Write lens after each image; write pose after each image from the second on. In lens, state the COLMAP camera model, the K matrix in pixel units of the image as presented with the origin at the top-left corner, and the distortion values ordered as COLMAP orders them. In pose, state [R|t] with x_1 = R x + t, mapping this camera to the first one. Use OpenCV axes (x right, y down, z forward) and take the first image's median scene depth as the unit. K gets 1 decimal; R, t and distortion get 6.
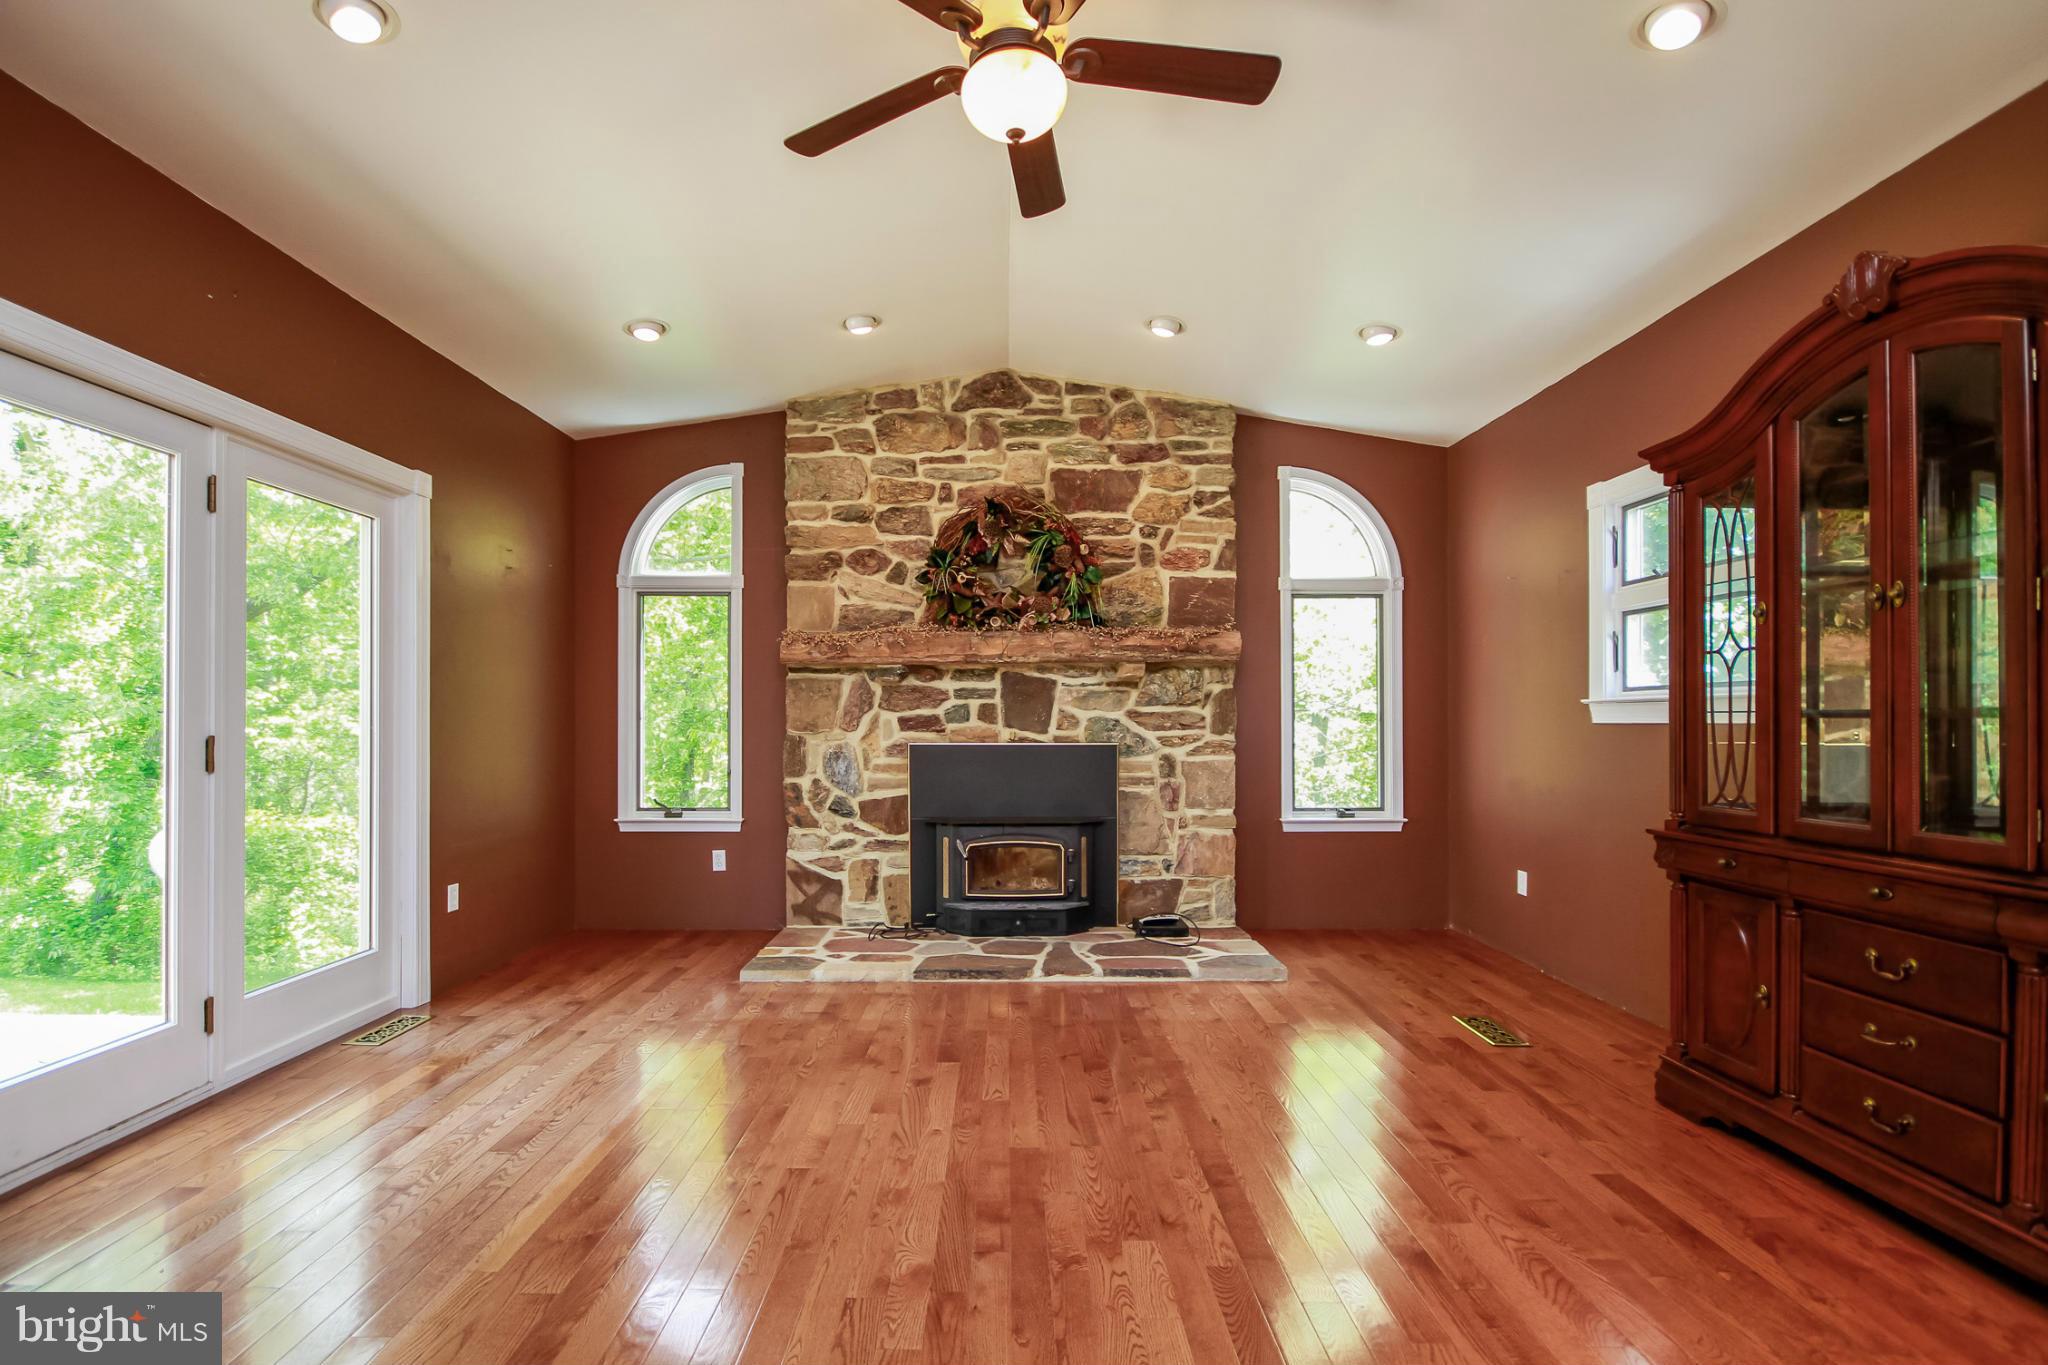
lens RADIAL K [[925.5, 0, 1010.6], [0, 925.5, 712.5], [0, 0, 1]] dist [-0.013807, -0.000688]
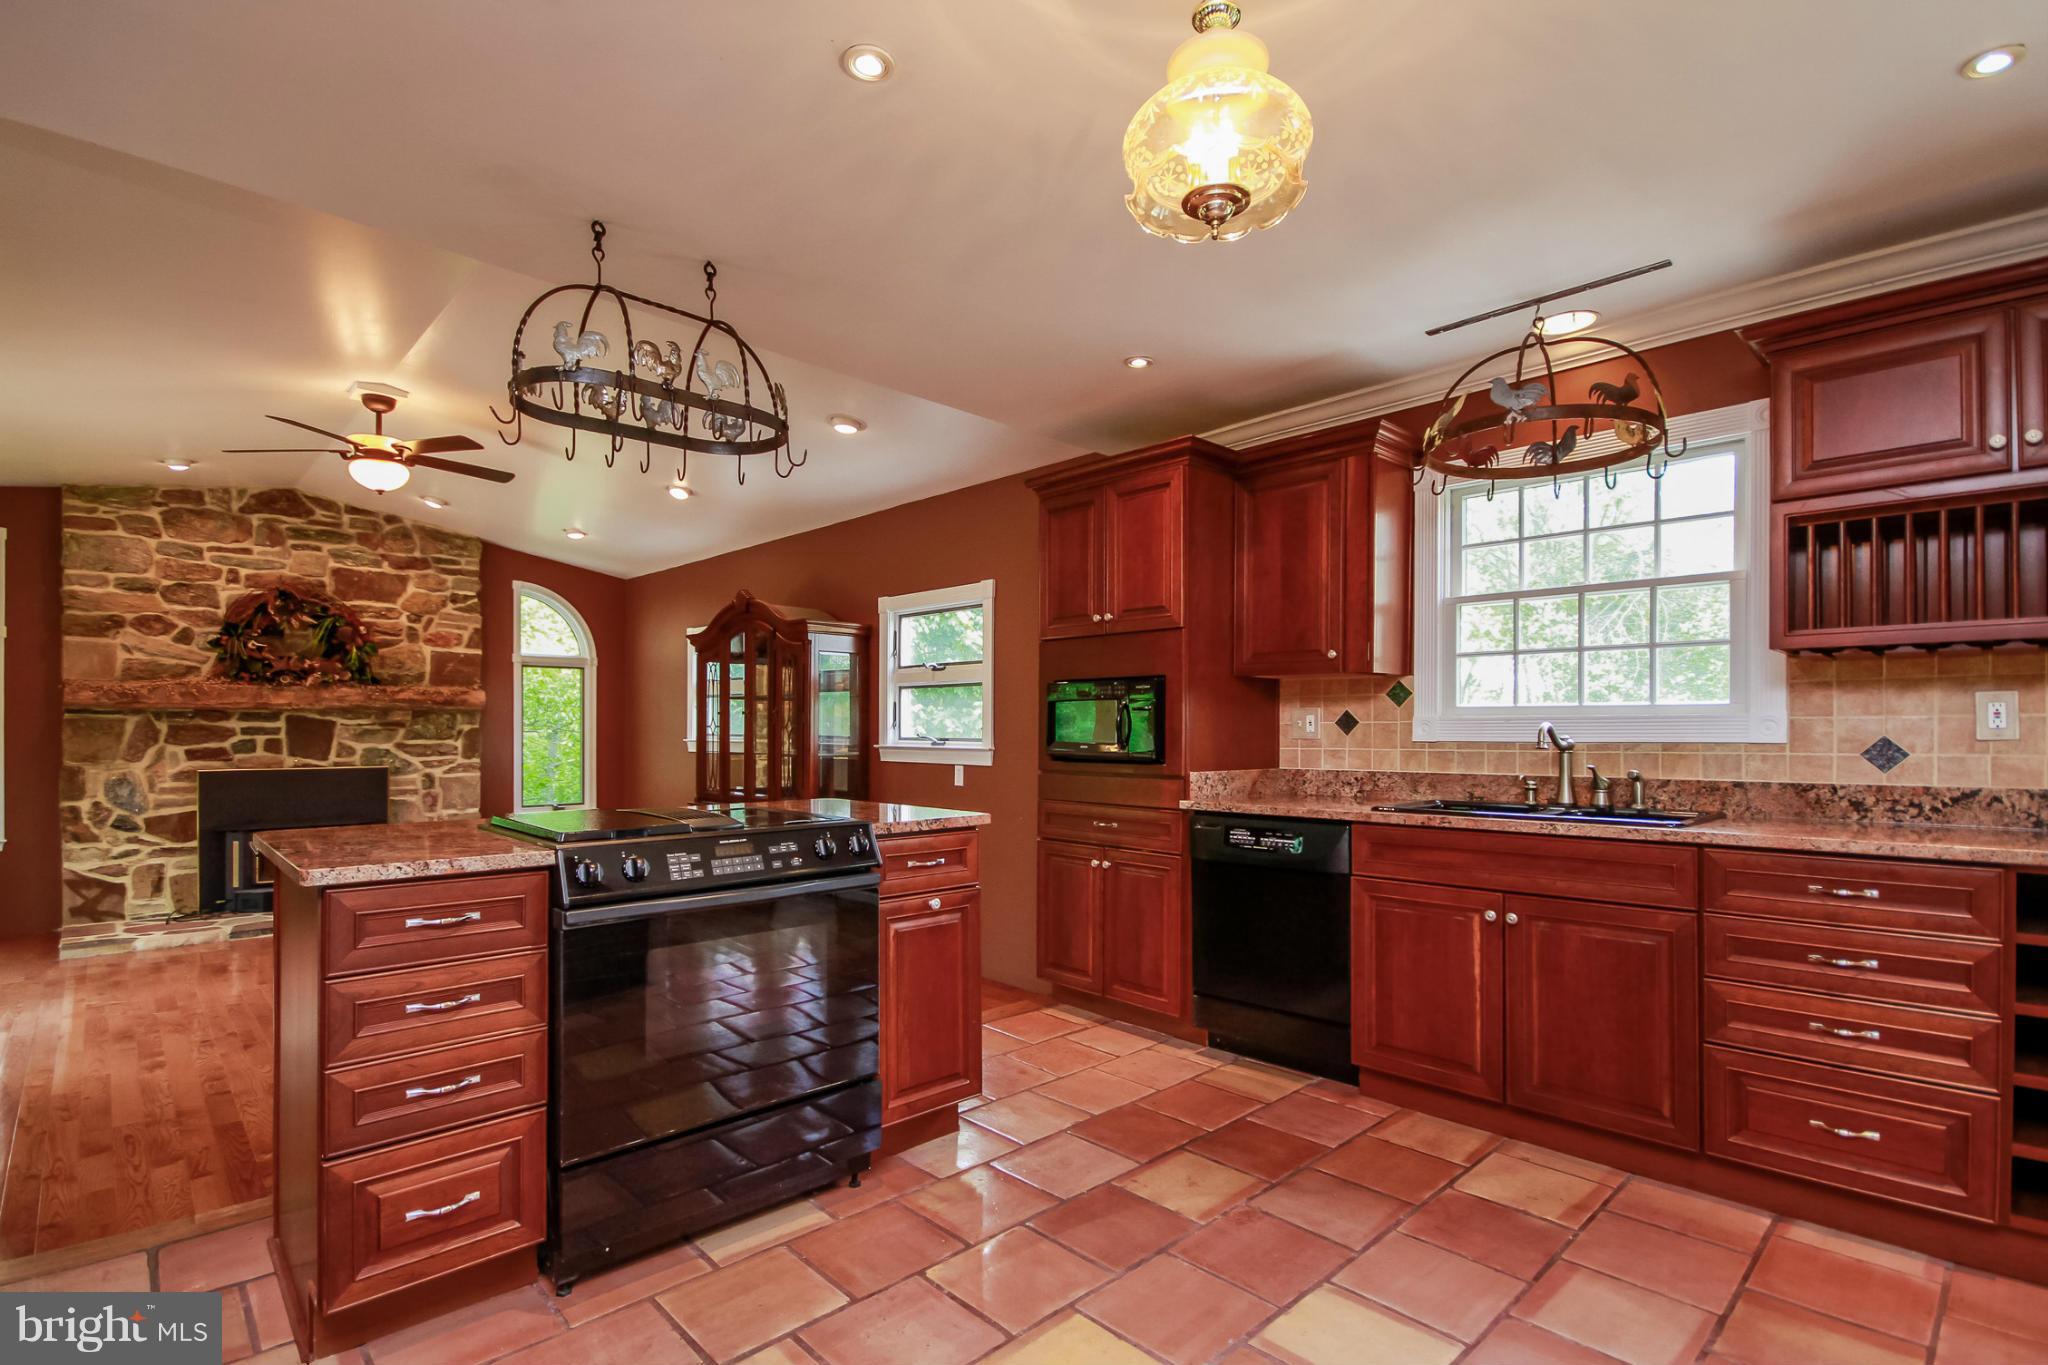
lens RADIAL K [[956.7, 0, 1016.7], [0, 956.7, 730.6], [0, 0, 1]] dist [0.010793, -0.010778]
pose [[0.725077, 0.001378, 0.688667, -0.199247], [-0.010587, 0.999902, 0.009147, -0.045154], [-0.688587, -0.013923, 0.725020, -0.732205]]
